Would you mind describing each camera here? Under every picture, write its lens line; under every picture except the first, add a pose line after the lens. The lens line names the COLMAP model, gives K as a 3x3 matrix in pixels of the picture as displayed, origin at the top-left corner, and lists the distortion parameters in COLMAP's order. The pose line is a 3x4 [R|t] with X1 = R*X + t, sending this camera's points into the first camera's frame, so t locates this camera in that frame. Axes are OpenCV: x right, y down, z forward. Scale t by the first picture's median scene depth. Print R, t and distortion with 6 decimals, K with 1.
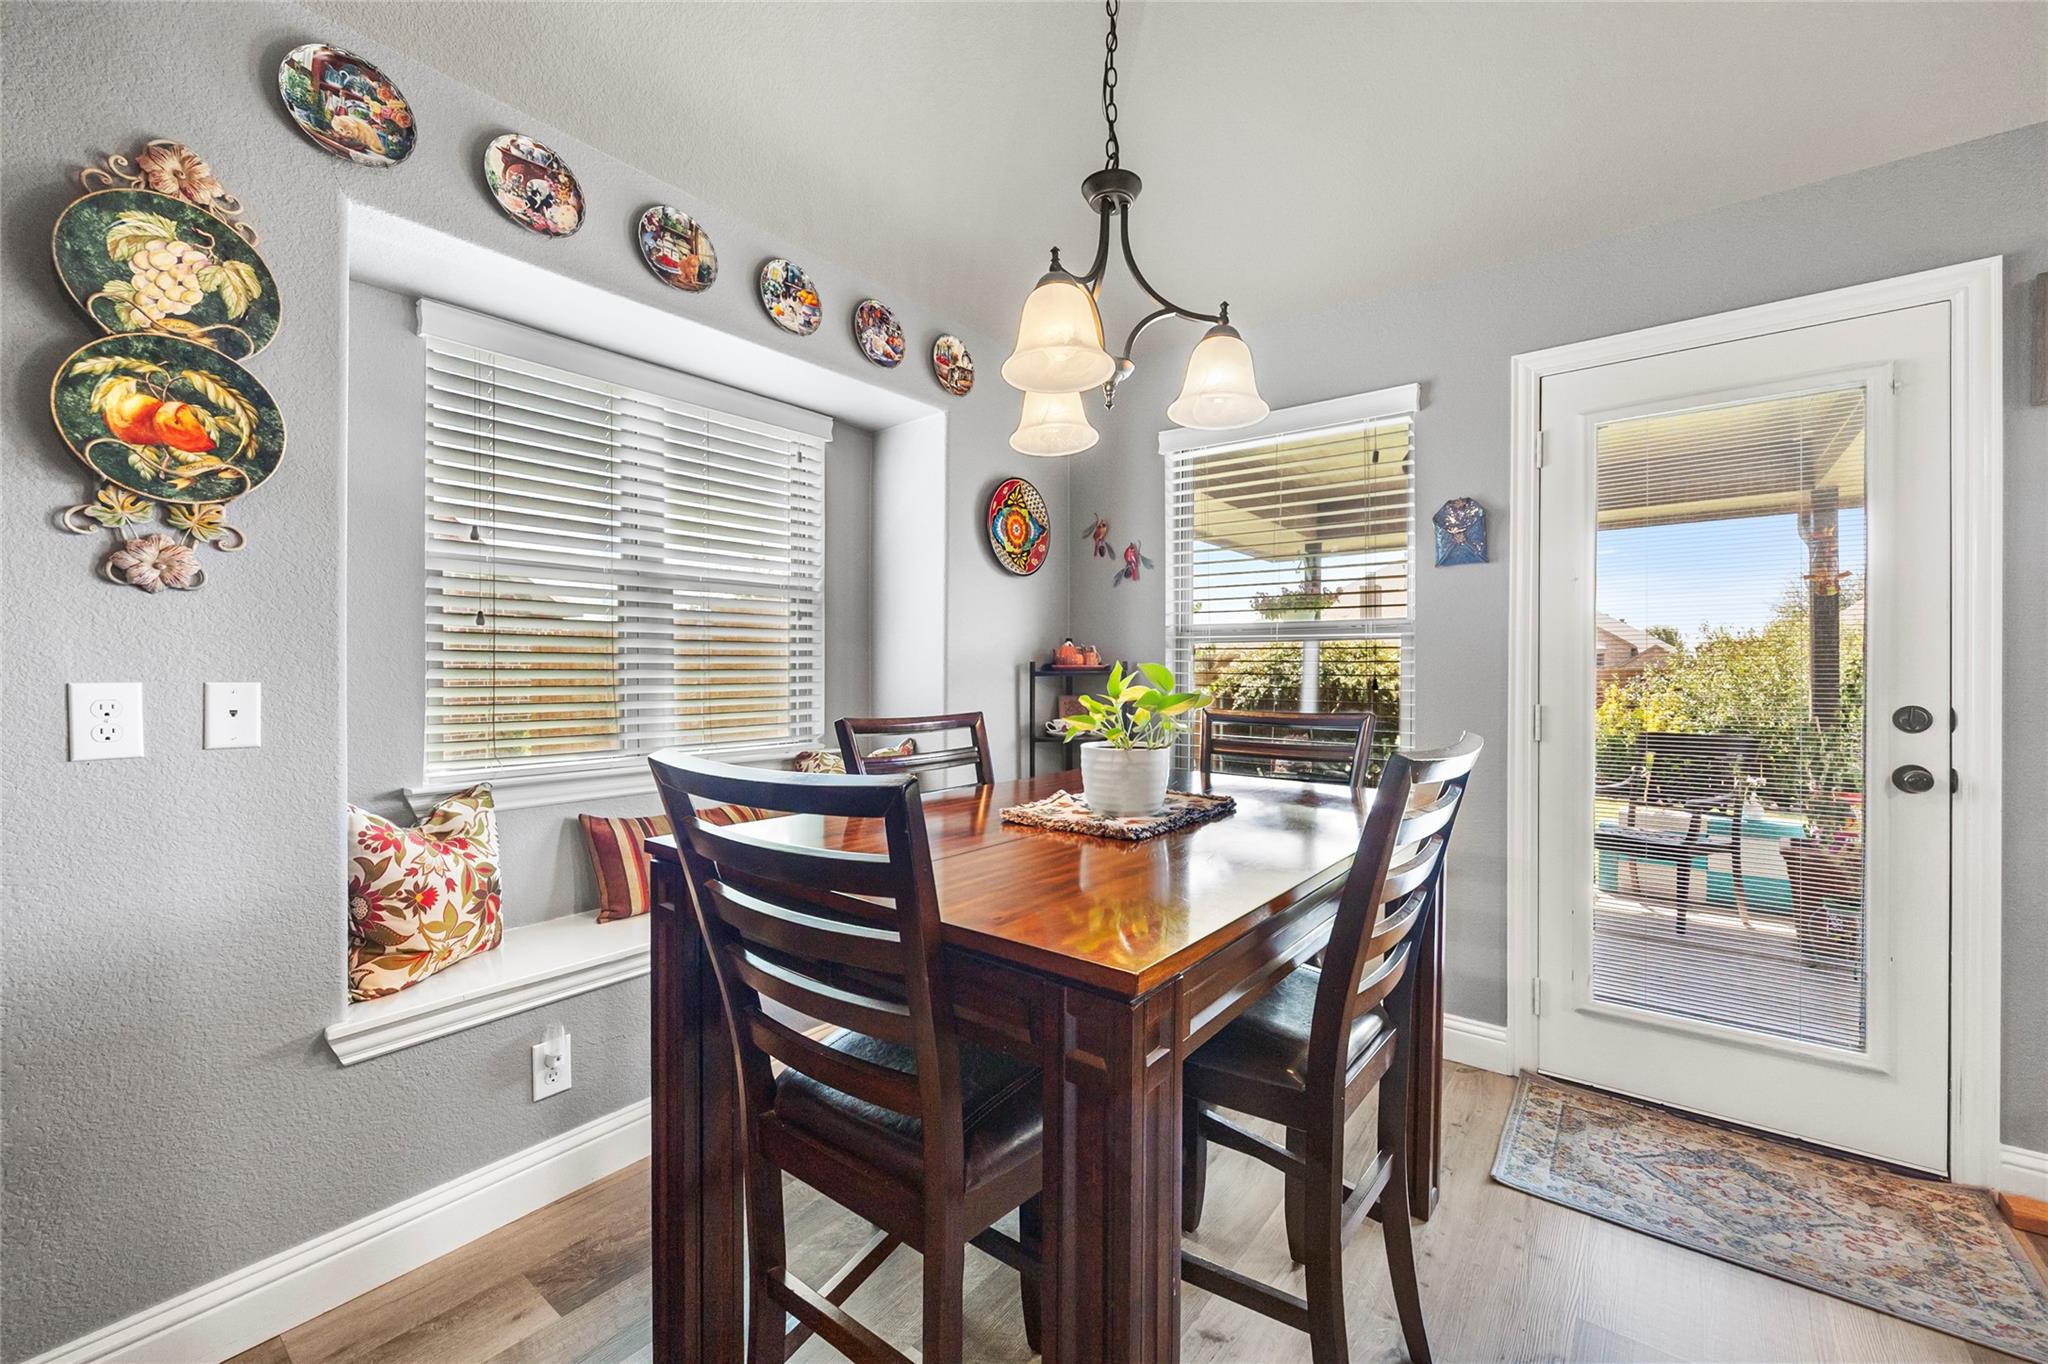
lens RADIAL K [[810.2, 0, 1027.2], [0, 810.2, 683.3], [0, 0, 1]] dist [-0.005321, -0.000503]
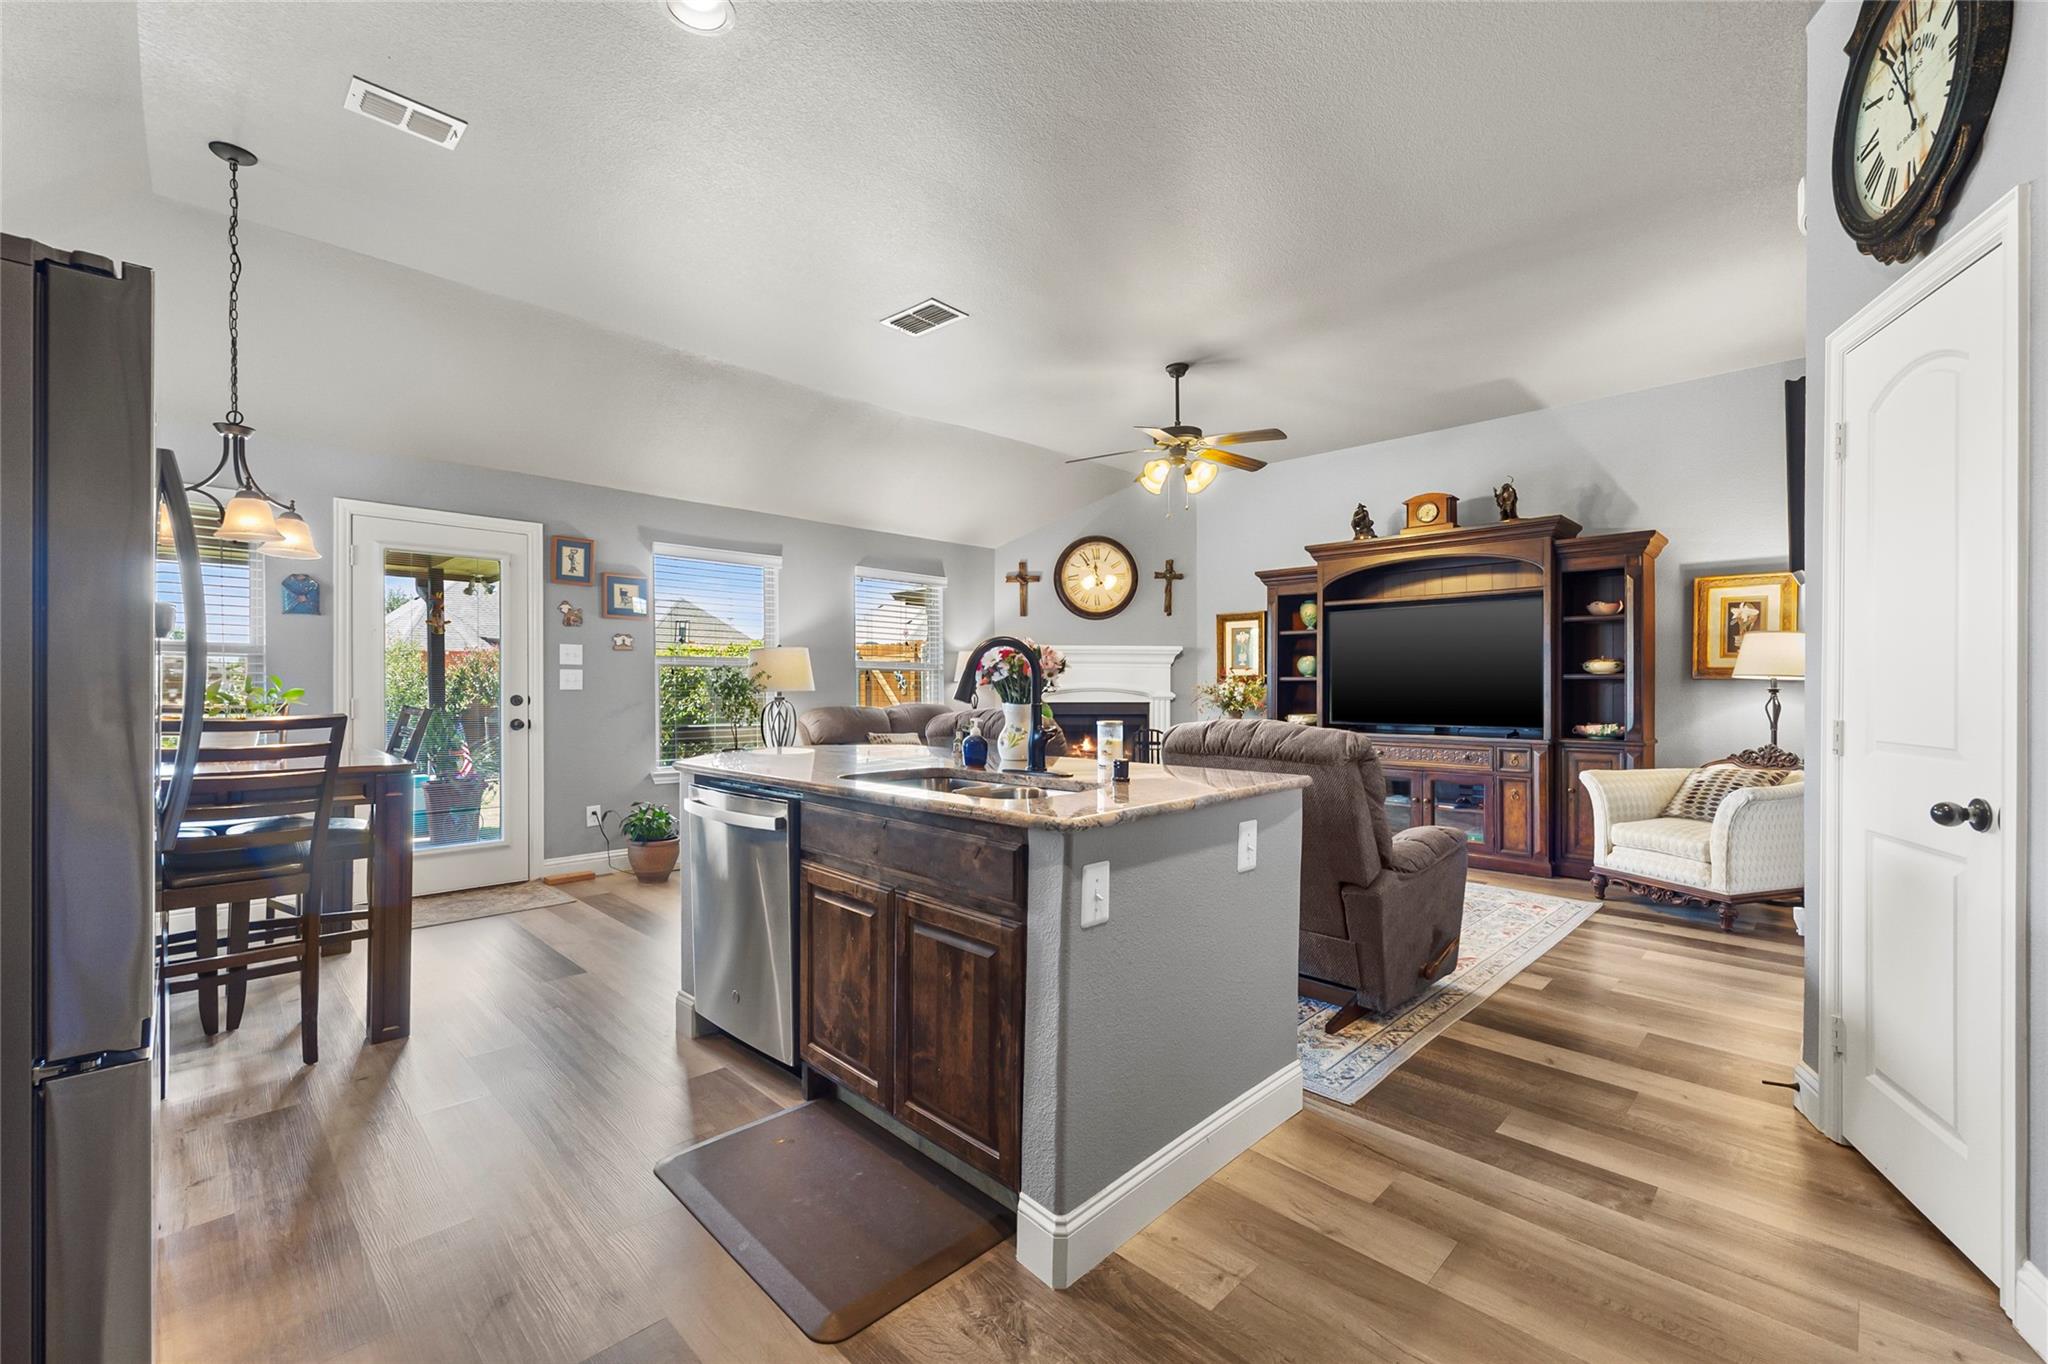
lens RADIAL K [[842.3, 0, 1029.1], [0, 842.3, 685.5], [0, 0, 1]] dist [0.001341, 0.000158]
pose [[0.106948, -0.000391, 0.994265, -1.776535], [0.005679, 0.999984, -0.000218, 0.010337], [-0.994248, 0.005670, 0.106948, -1.149954]]
